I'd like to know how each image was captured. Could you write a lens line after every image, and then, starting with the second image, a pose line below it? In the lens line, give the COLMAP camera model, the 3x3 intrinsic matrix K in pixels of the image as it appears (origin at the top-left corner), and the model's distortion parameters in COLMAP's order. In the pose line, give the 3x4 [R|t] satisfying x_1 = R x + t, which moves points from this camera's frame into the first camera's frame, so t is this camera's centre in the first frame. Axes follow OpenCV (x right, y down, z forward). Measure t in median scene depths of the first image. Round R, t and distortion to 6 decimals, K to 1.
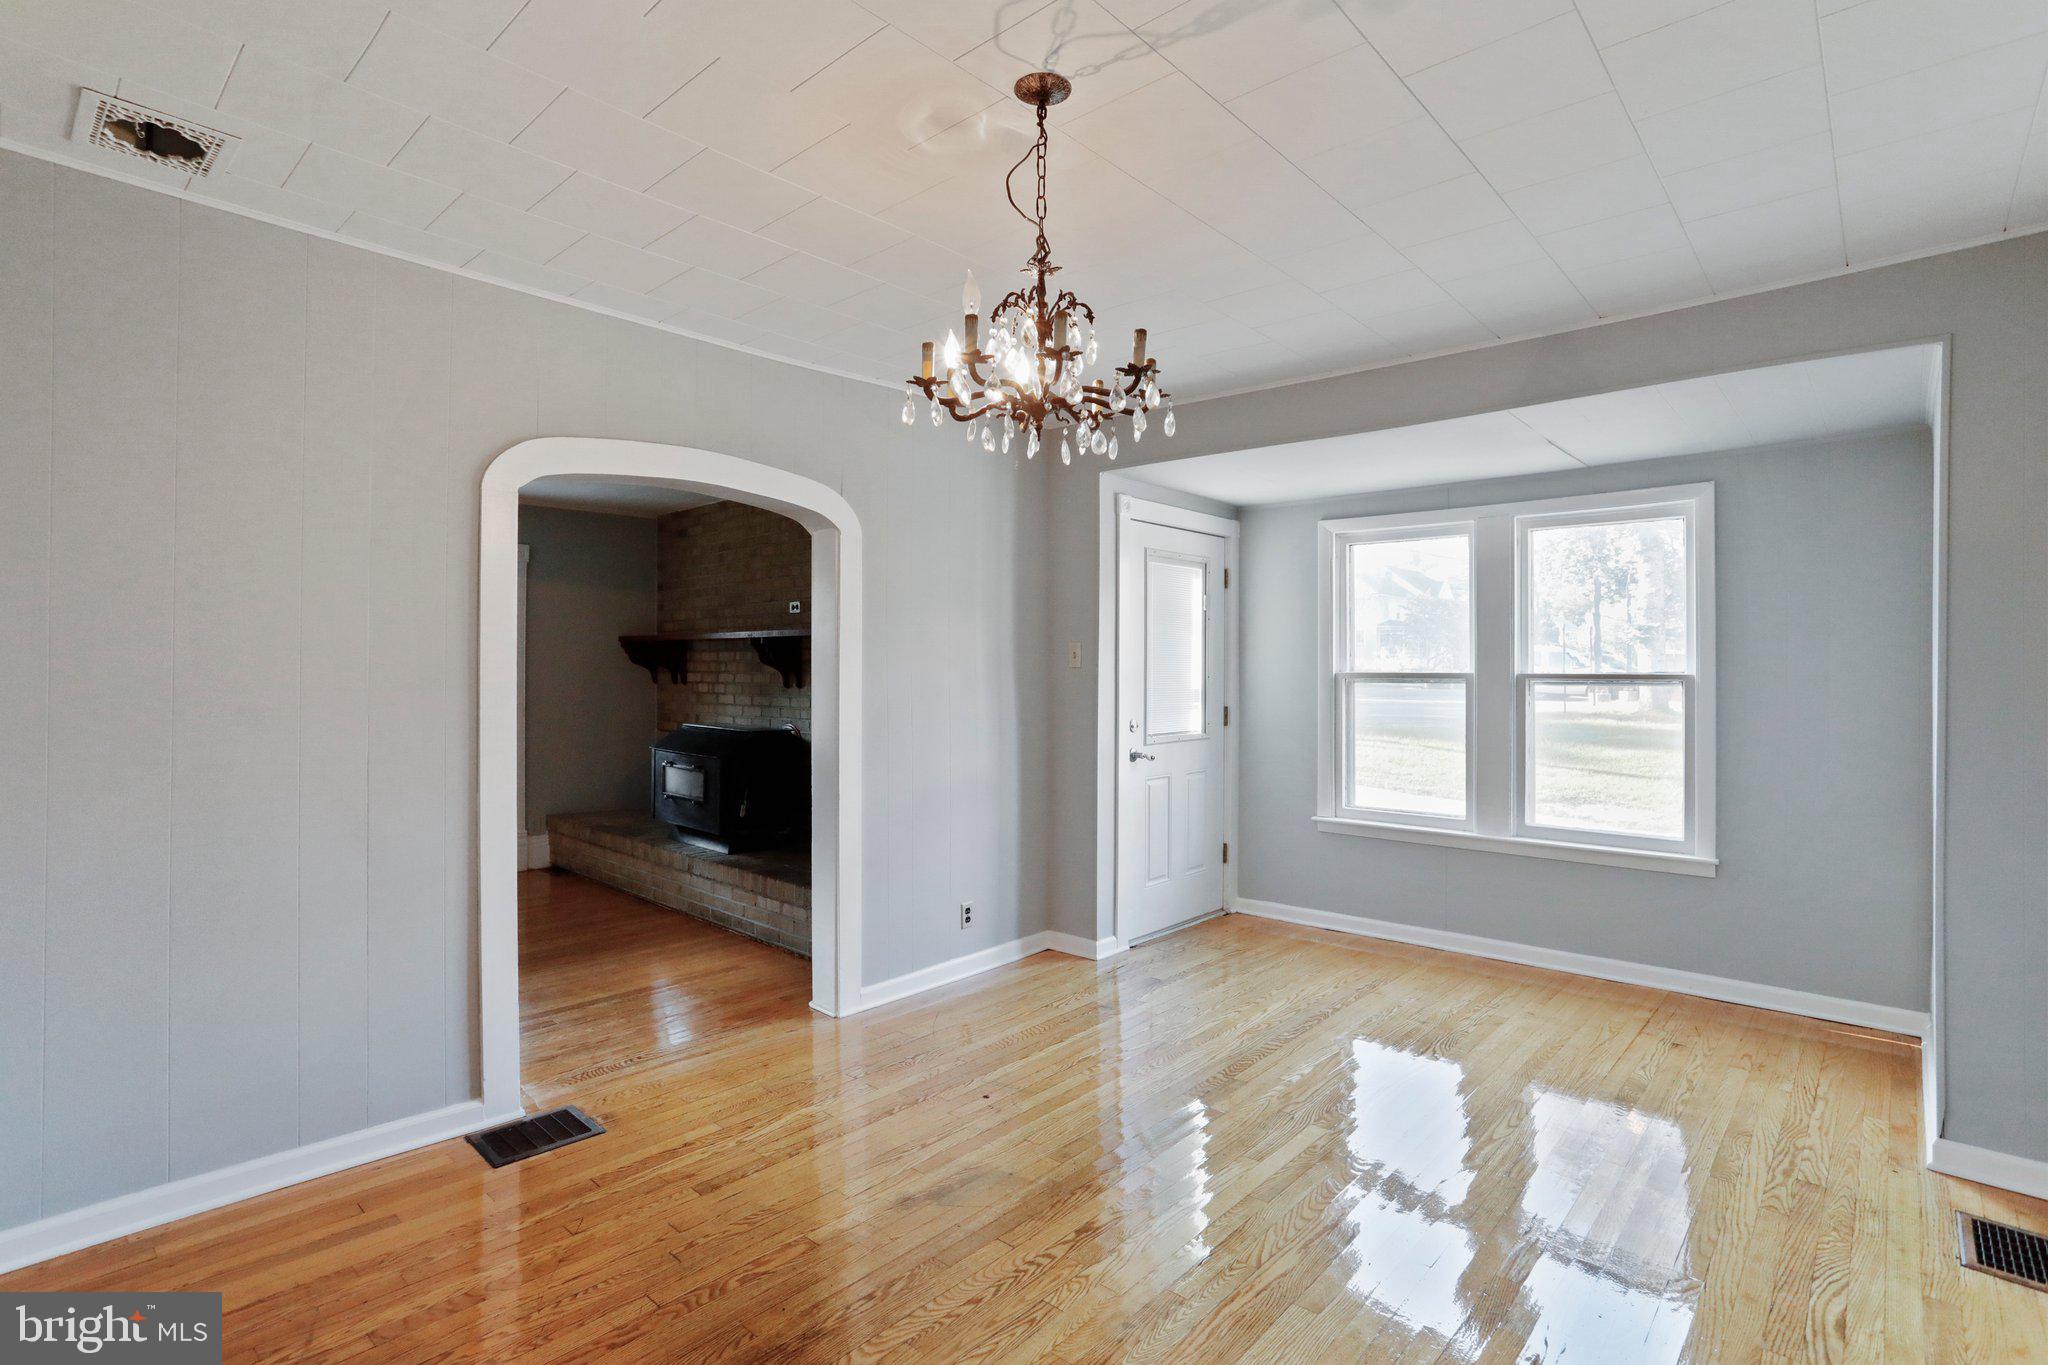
lens RADIAL K [[988.2, 0, 1026.7], [0, 988.2, 670.9], [0, 0, 1]] dist [-0.047651, 0.025197]
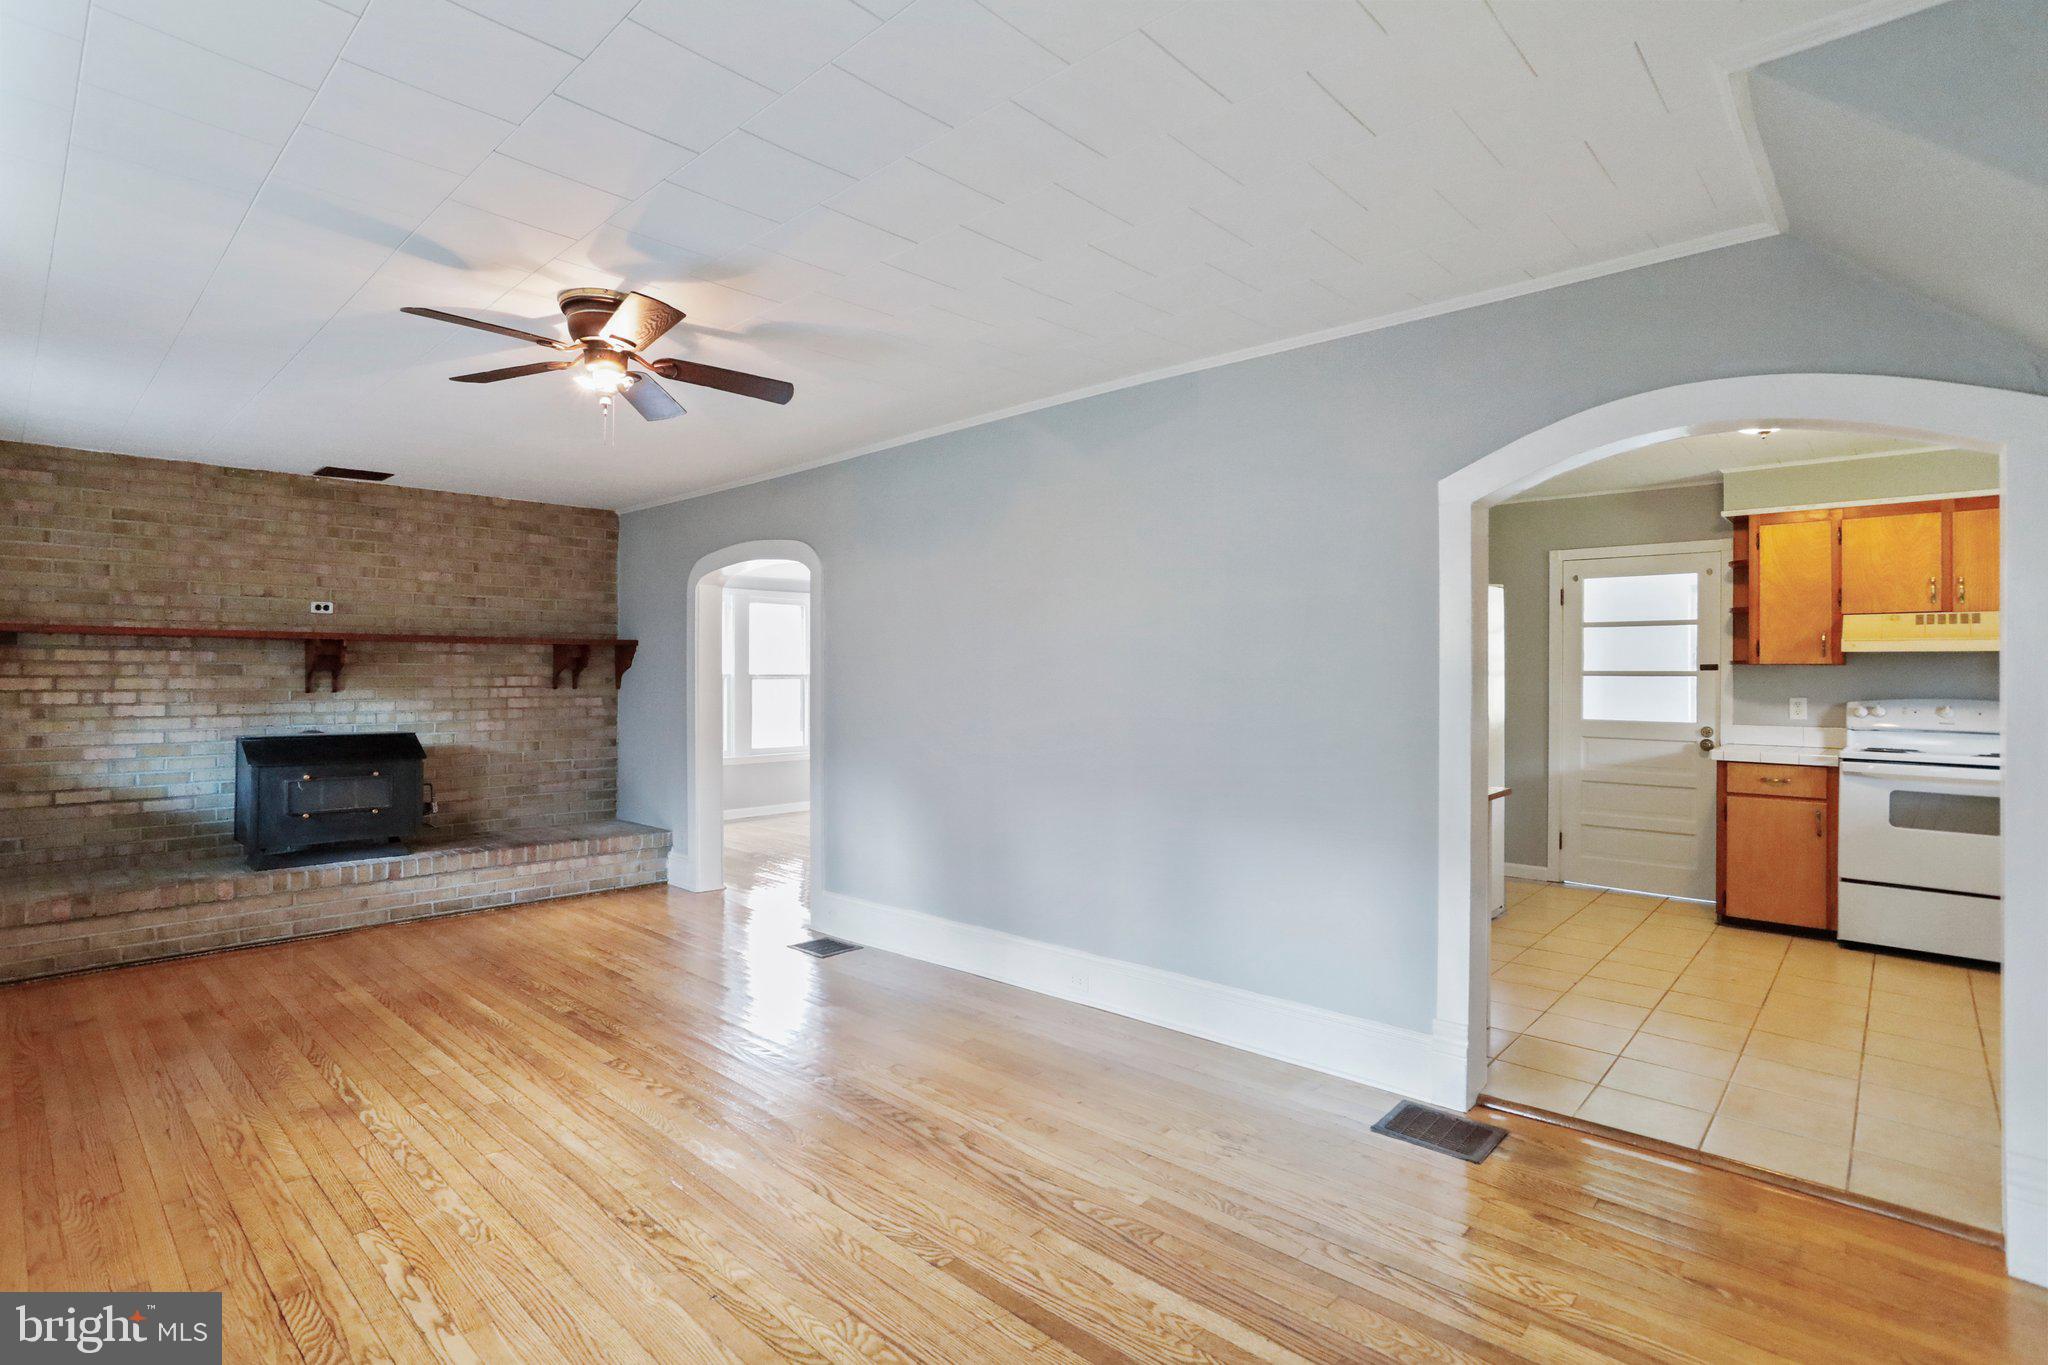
lens RADIAL K [[1000.7, 0, 1004.4], [0, 1000.7, 672.6], [0, 0, 1]] dist [-0.045335, 0.026658]
pose [[0.028361, -0.004334, 0.999588, -1.061572], [-0.000901, 0.999990, 0.004361, -0.005649], [-0.999597, -0.001024, 0.028357, 0.287763]]
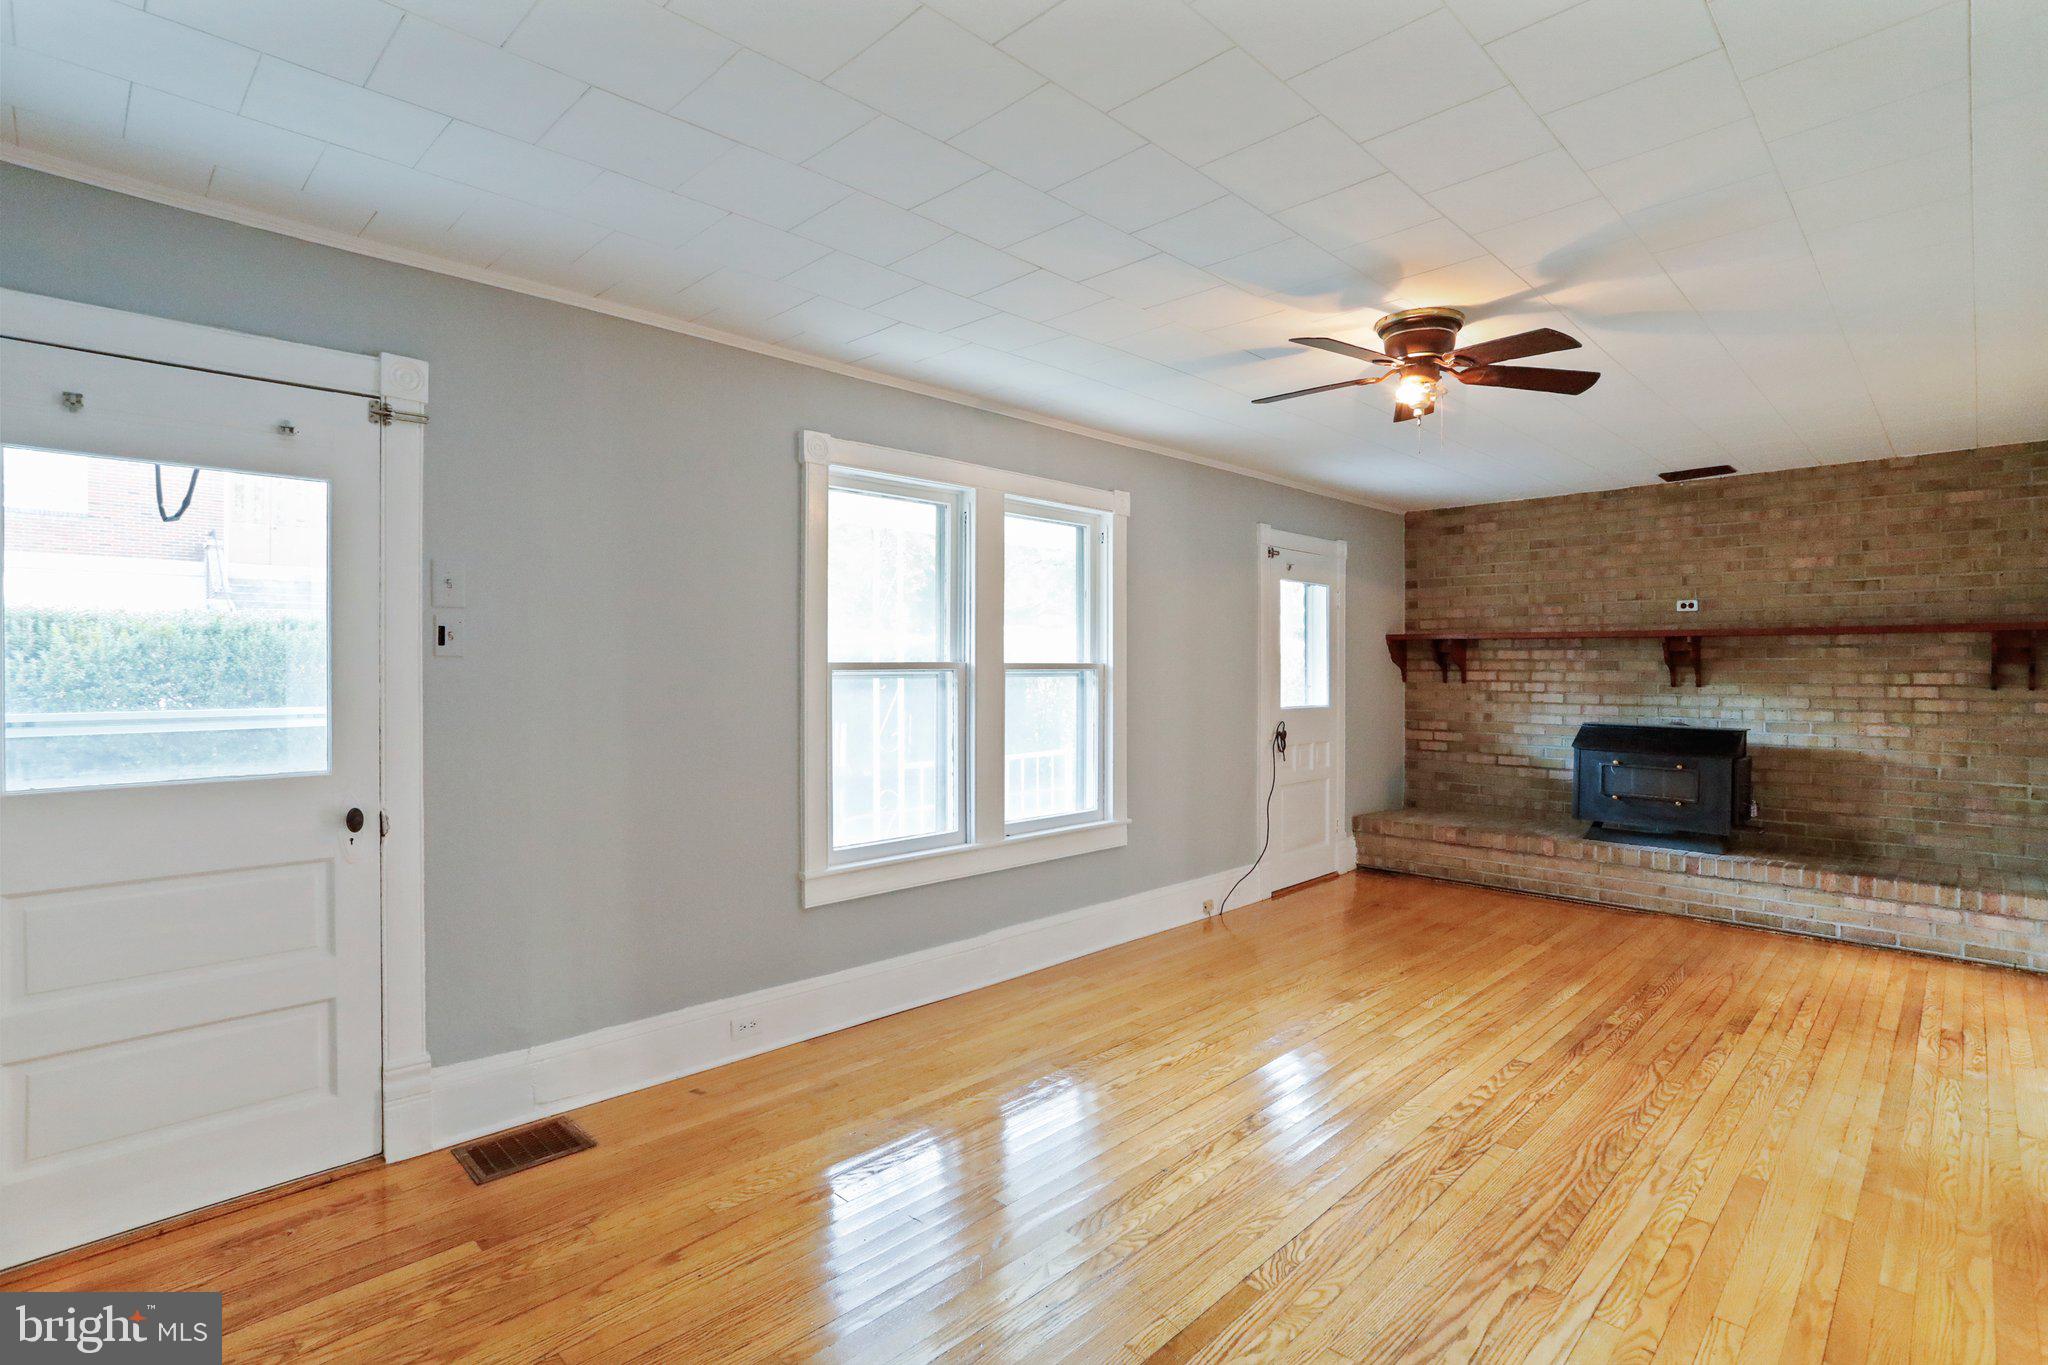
lens RADIAL K [[988.2, 0, 1026.7], [0, 988.2, 670.9], [0, 0, 1]] dist [-0.047651, 0.025197]
pose [[0.998830, -0.003139, -0.048262, -0.777329], [0.003344, 0.999986, 0.004165, -0.004287], [0.048248, -0.004322, 0.998826, -0.008141]]
